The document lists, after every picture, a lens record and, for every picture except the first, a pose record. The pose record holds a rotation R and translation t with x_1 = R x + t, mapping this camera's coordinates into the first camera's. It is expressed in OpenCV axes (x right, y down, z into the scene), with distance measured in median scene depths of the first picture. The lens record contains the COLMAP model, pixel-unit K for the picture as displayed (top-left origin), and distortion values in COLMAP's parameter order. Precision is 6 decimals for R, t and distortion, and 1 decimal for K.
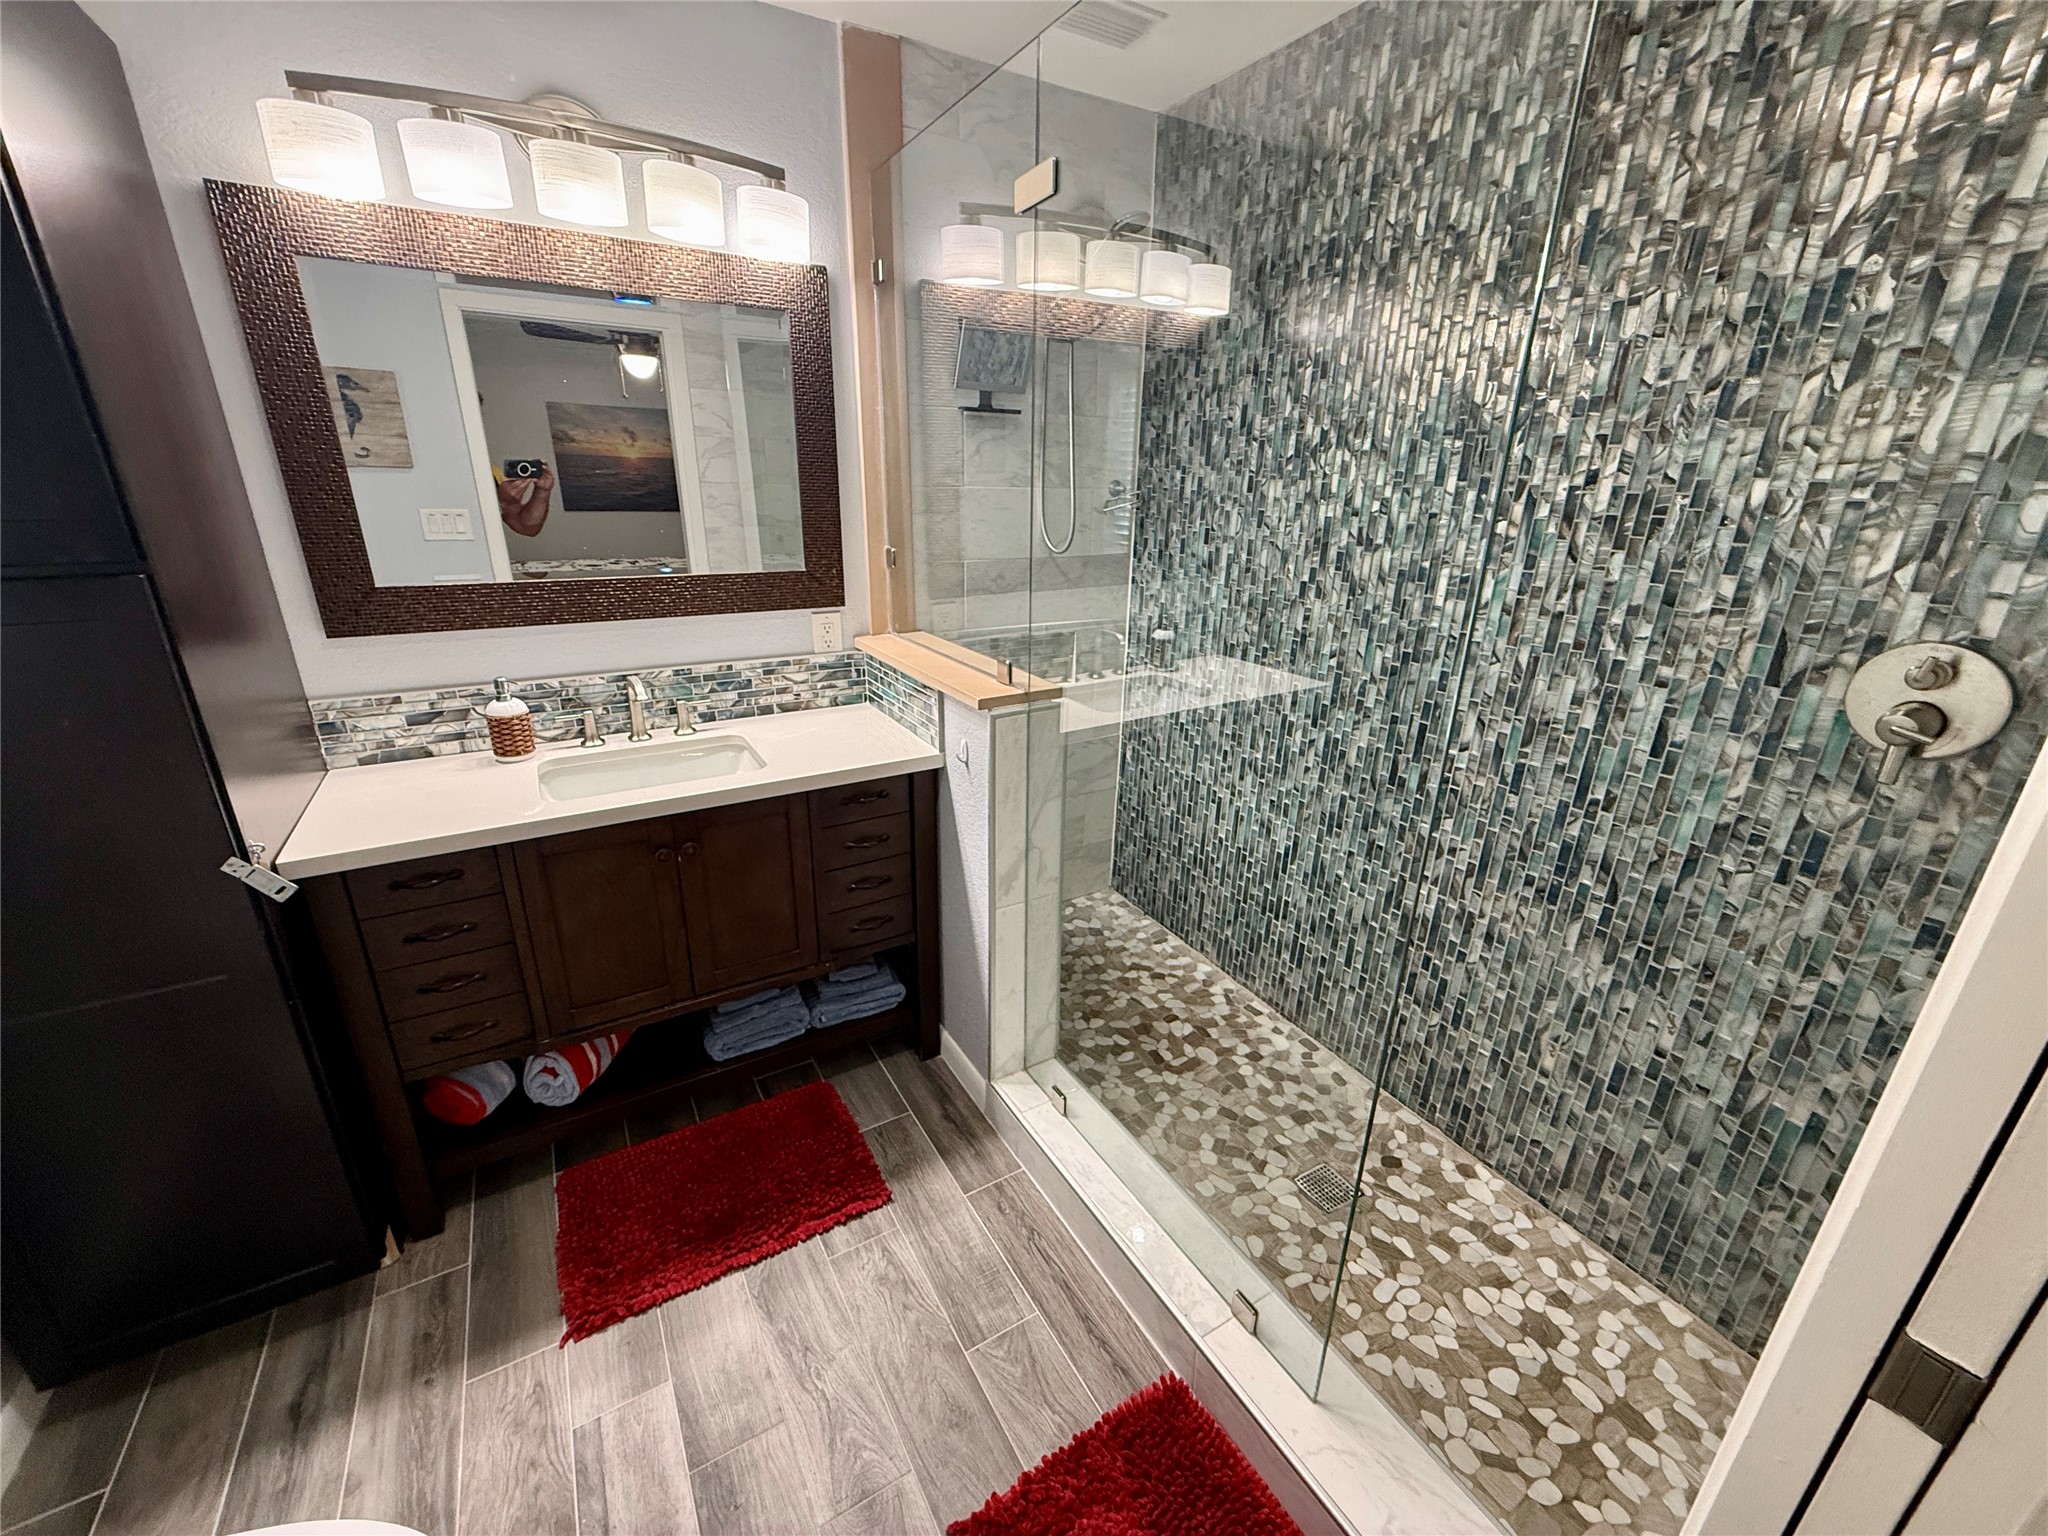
lens RADIAL K [[816.1, 0, 1015.3], [0, 816.1, 771.2], [0, 0, 1]] dist [0.000215, 0.000045]
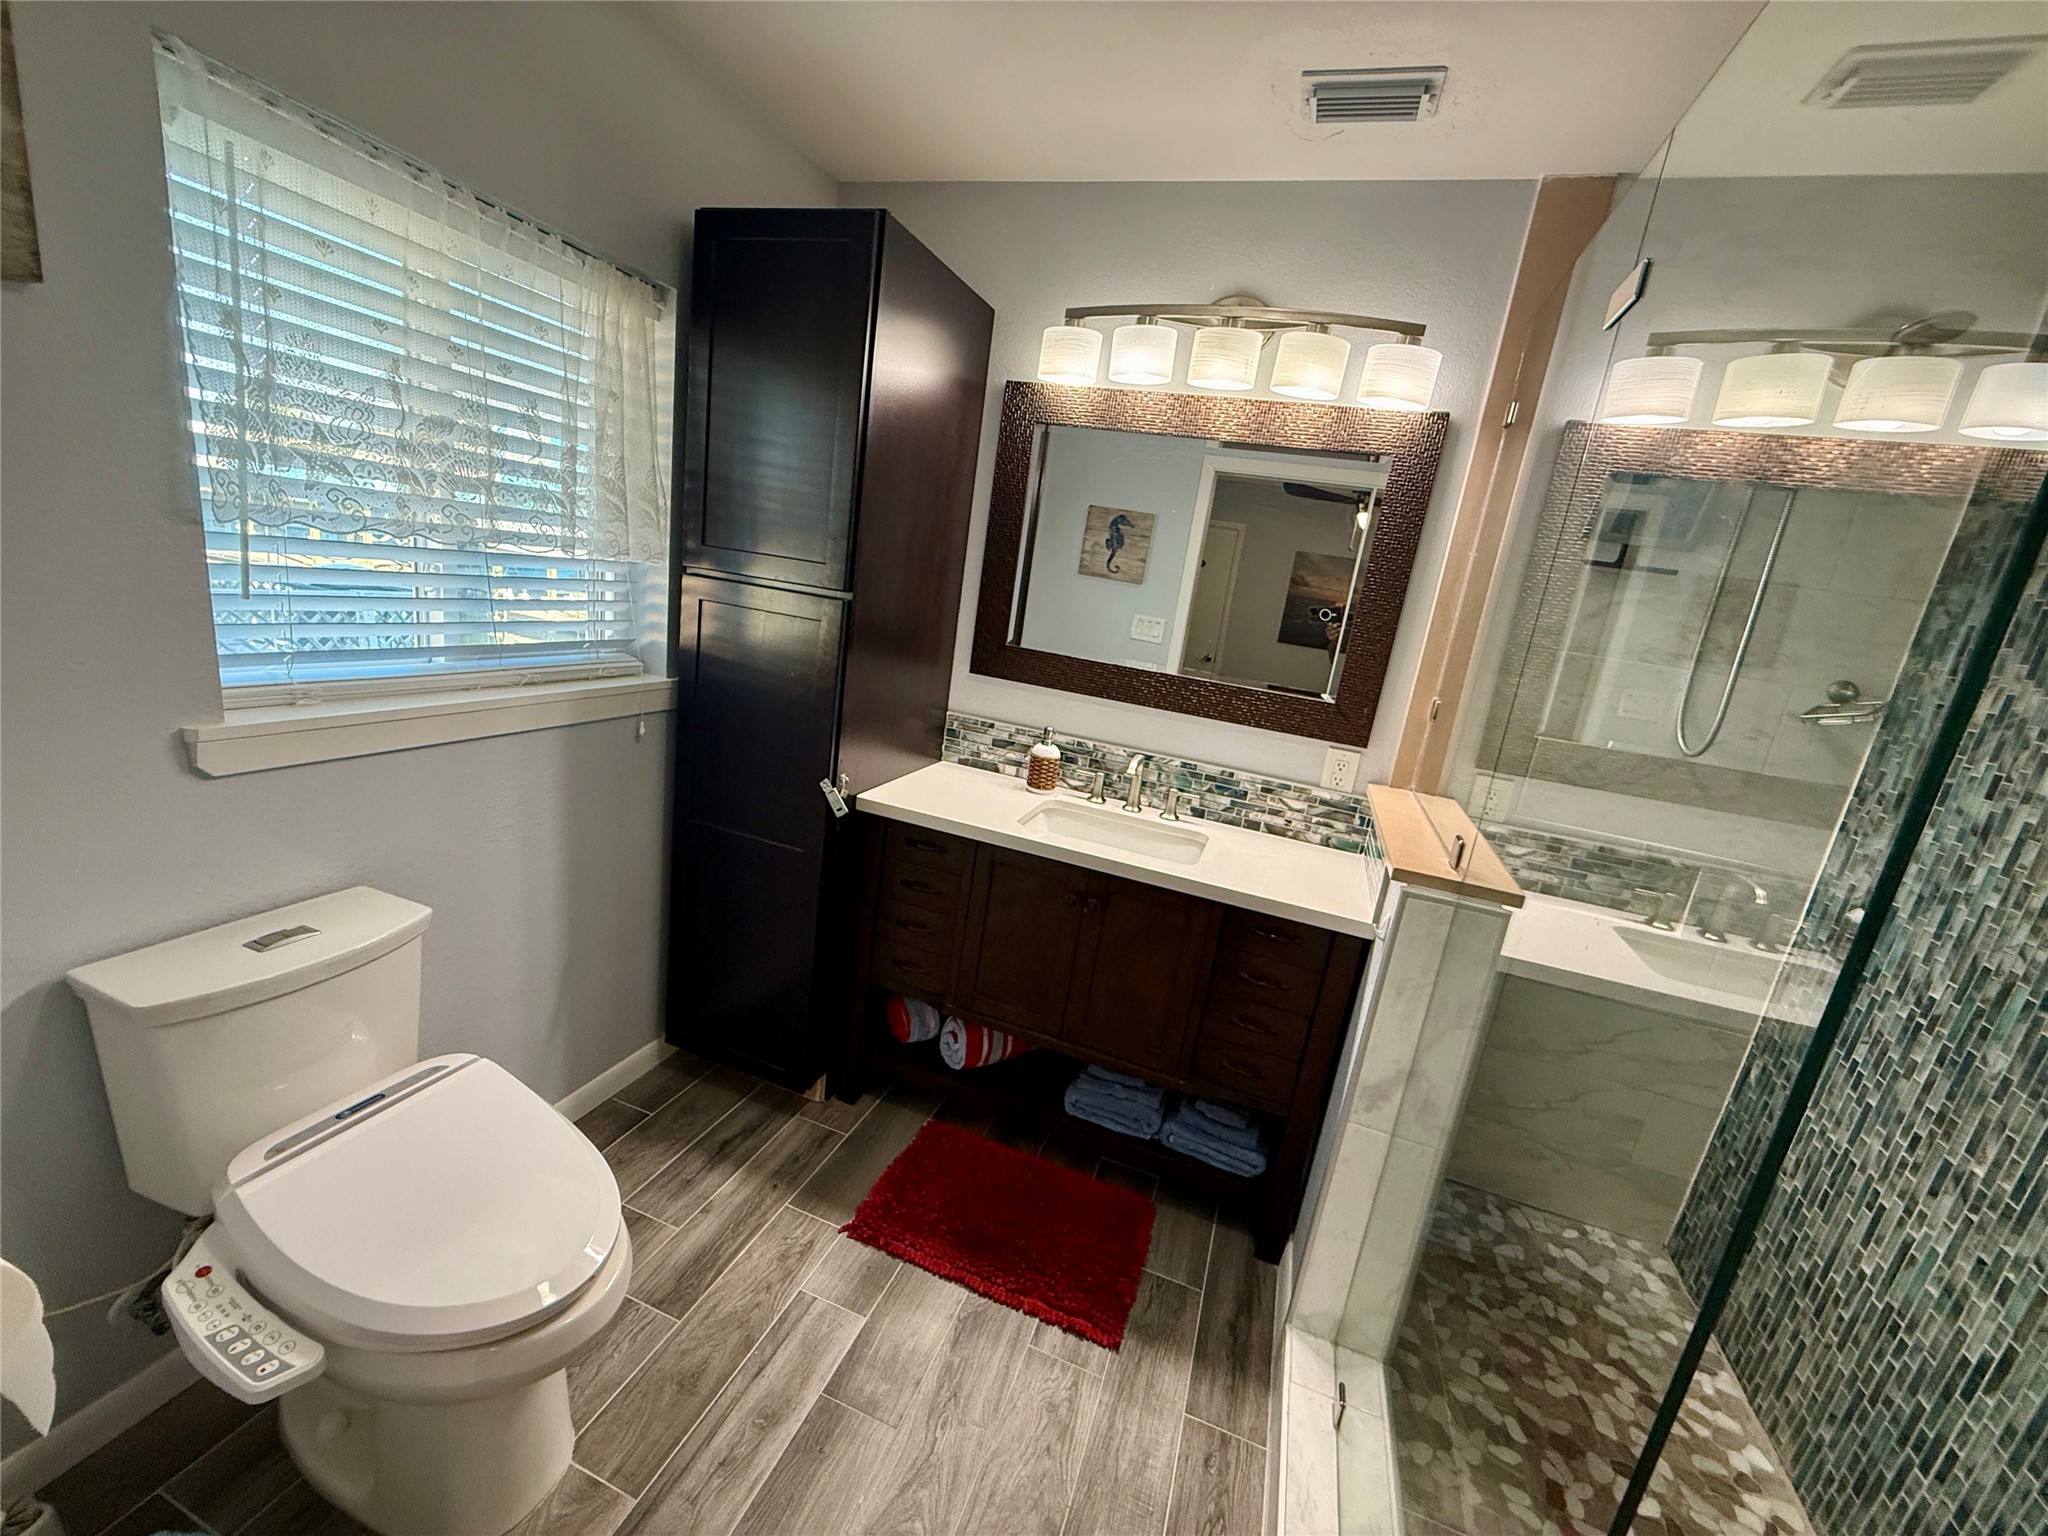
lens RADIAL K [[816.1, 0, 1022.3], [0, 816.1, 771.0], [0, 0, 1]] dist [0.000215, 0.000045]
pose [[0.640495, 0.255949, -0.724055, 0.236737], [-0.379205, 0.925275, -0.008364, -0.021480], [0.667810, 0.279922, 0.689691, 0.102206]]
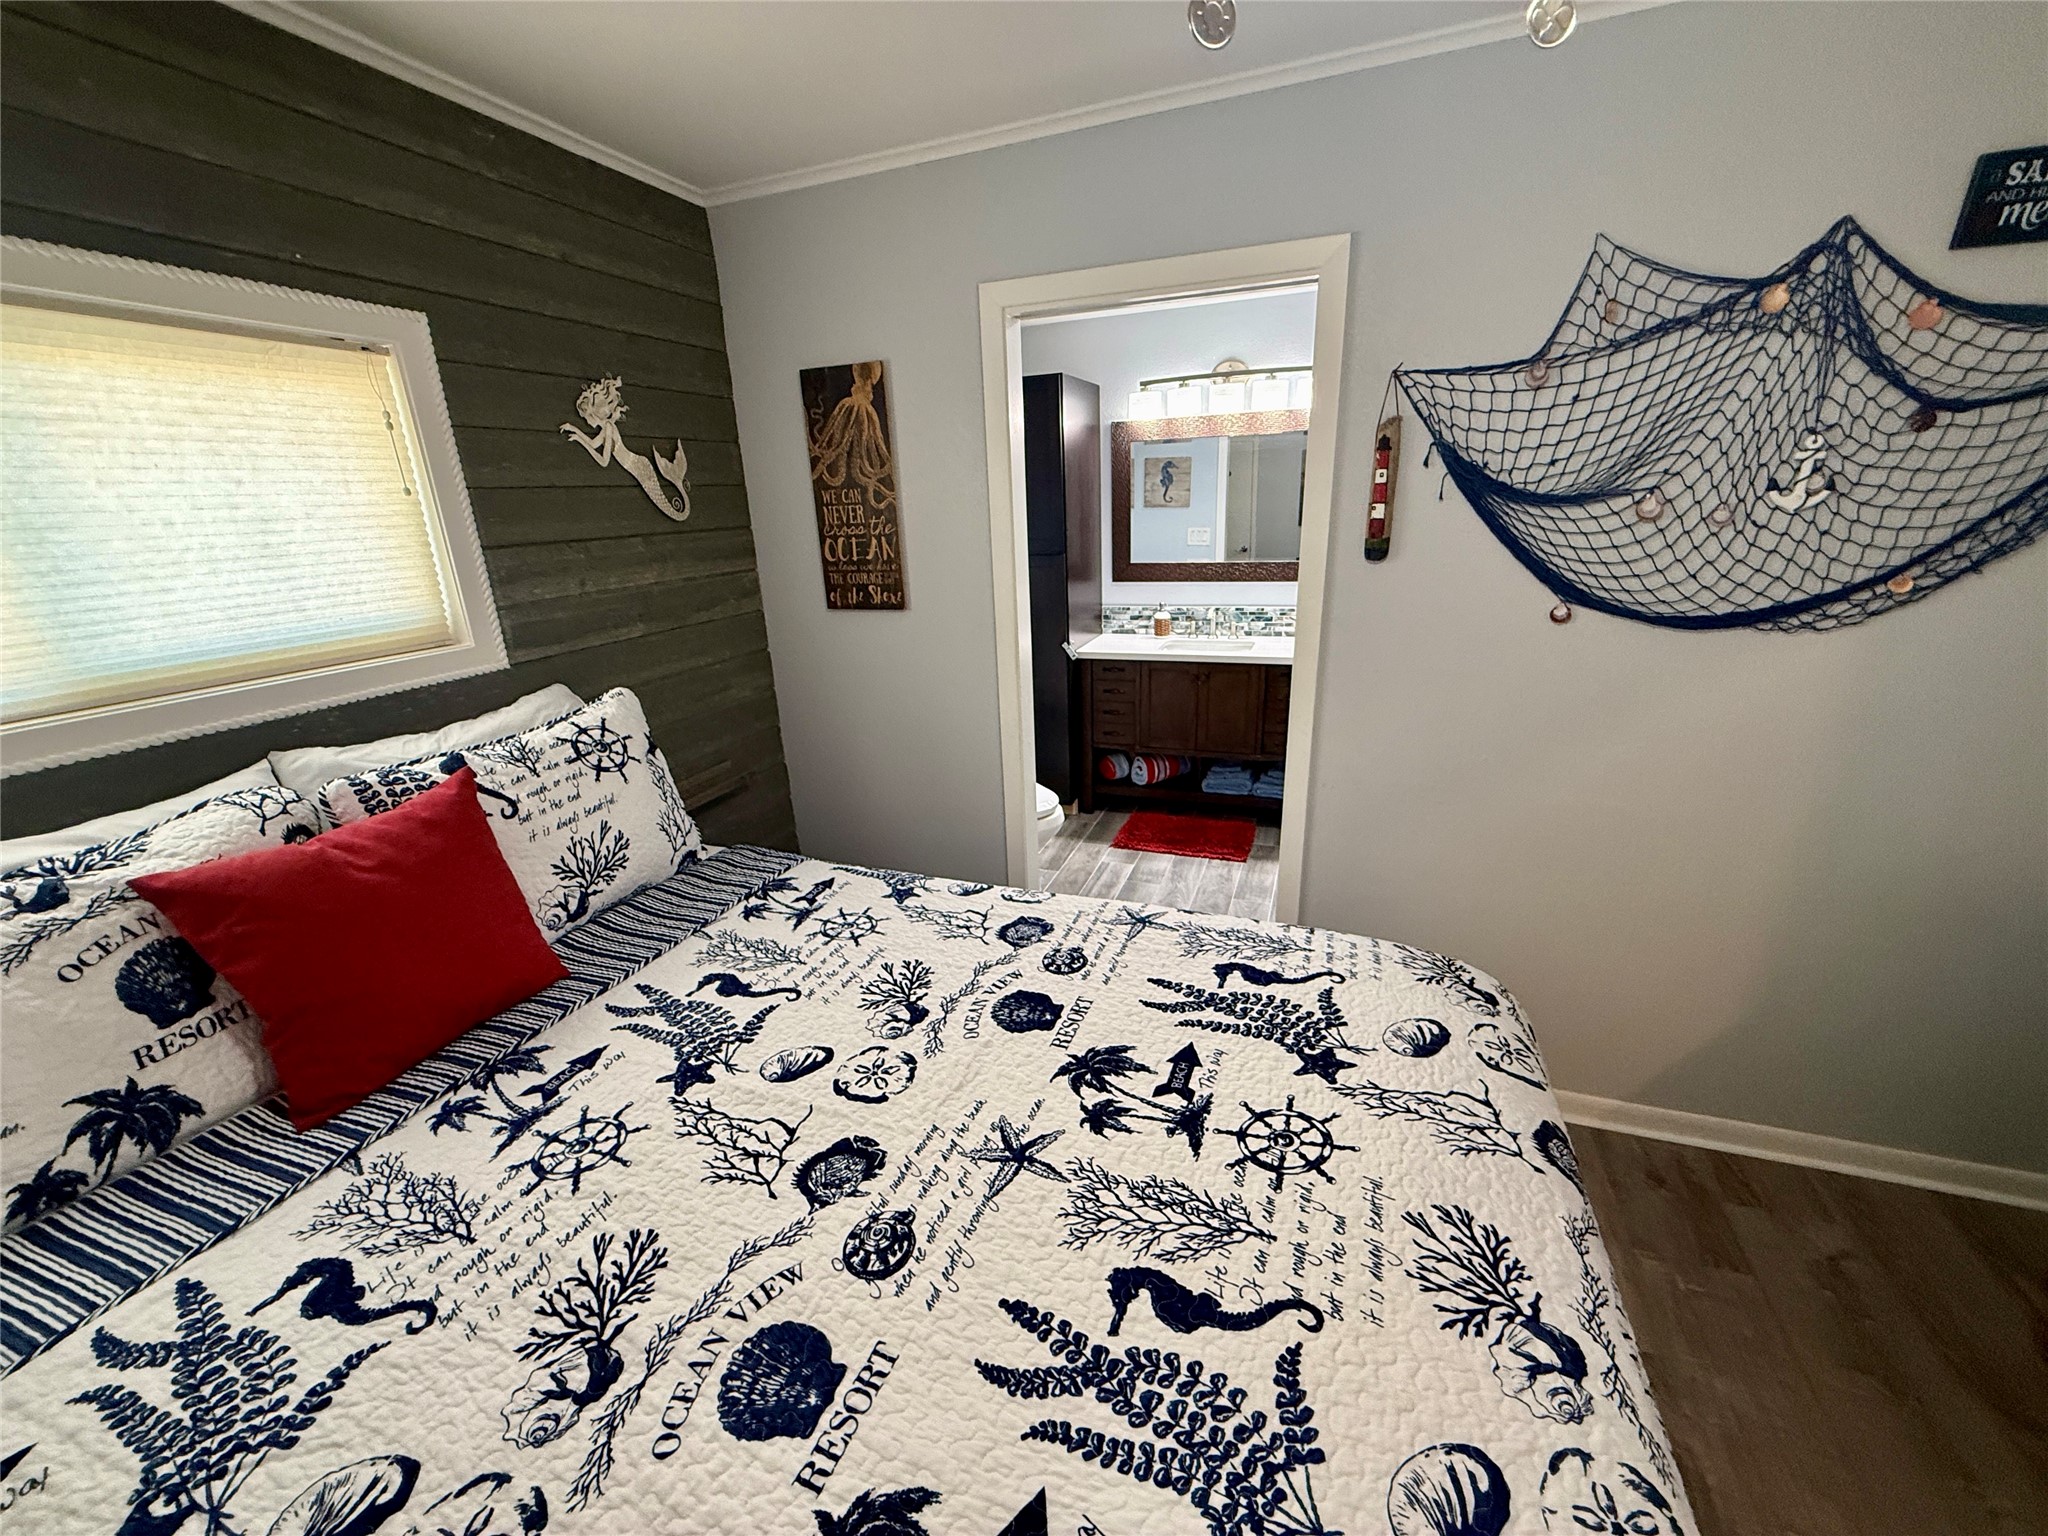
lens RADIAL K [[816.1, 0, 1021.6], [0, 816.1, 772.6], [0, 0, 1]] dist [0.000215, 0.000045]
pose [[0.625611, 0.213660, -0.750307, 0.867305], [-0.215921, 0.971616, 0.096644, 0.195710], [0.749659, 0.101546, 0.653987, -0.704243]]
